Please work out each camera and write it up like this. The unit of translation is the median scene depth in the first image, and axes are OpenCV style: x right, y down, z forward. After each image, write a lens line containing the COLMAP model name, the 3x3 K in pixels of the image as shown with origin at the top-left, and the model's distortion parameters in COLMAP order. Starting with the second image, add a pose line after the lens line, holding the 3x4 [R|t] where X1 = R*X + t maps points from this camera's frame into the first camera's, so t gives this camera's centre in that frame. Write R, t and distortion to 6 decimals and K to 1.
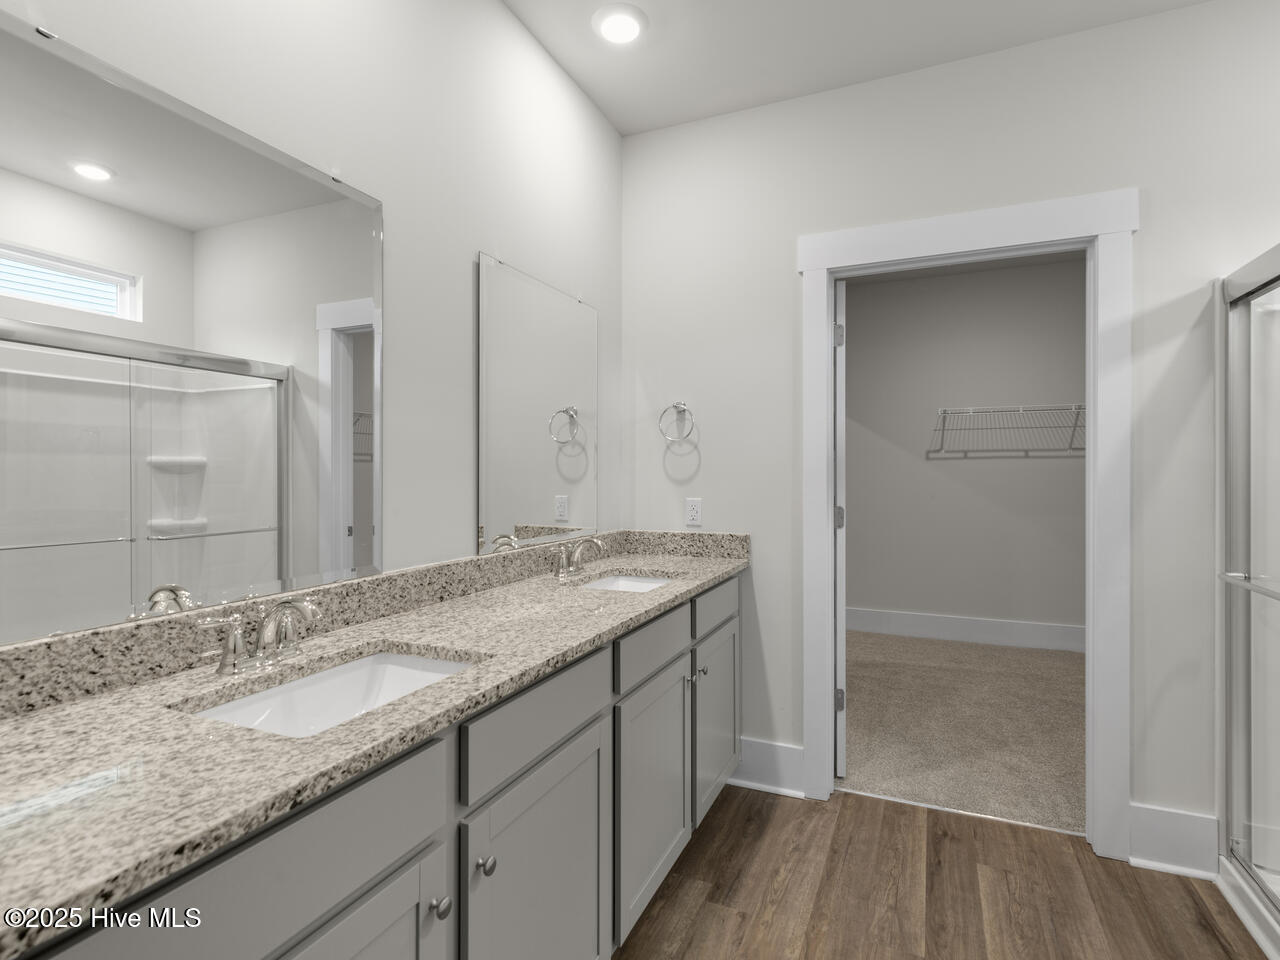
lens RADIAL K [[633.5, 0, 643.0], [0, 633.5, 474.9], [0, 0, 1]] dist [0.001134, 0.000096]
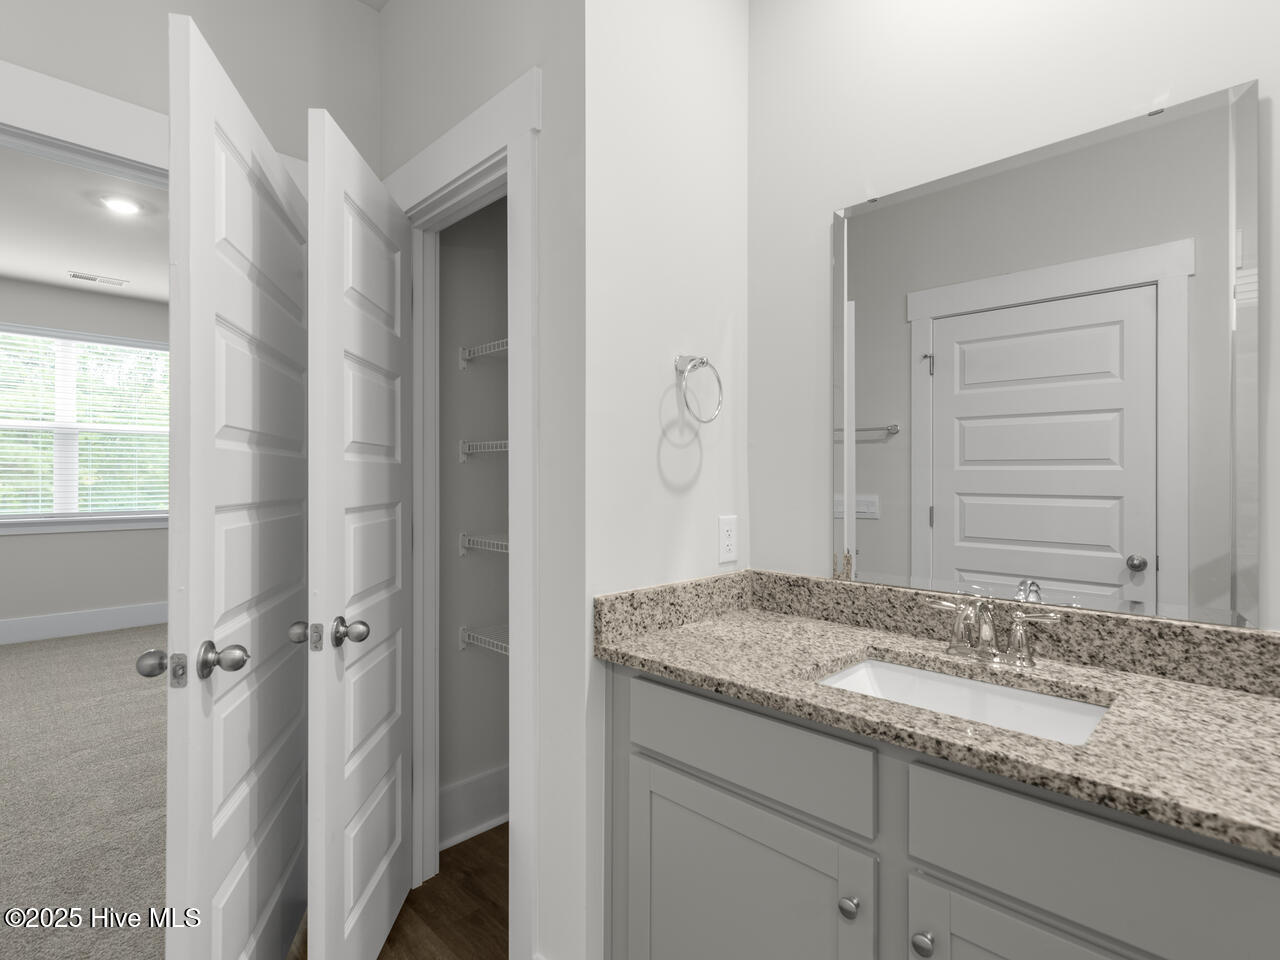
lens RADIAL K [[633.5, 0, 643.0], [0, 633.5, 474.9], [0, 0, 1]] dist [0.001134, 0.000096]
pose [[-0.342334, -0.006846, -0.939553, 0.667253], [-0.005186, 0.999972, -0.005397, -0.002160], [0.939564, 0.003025, -0.342360, 0.919587]]
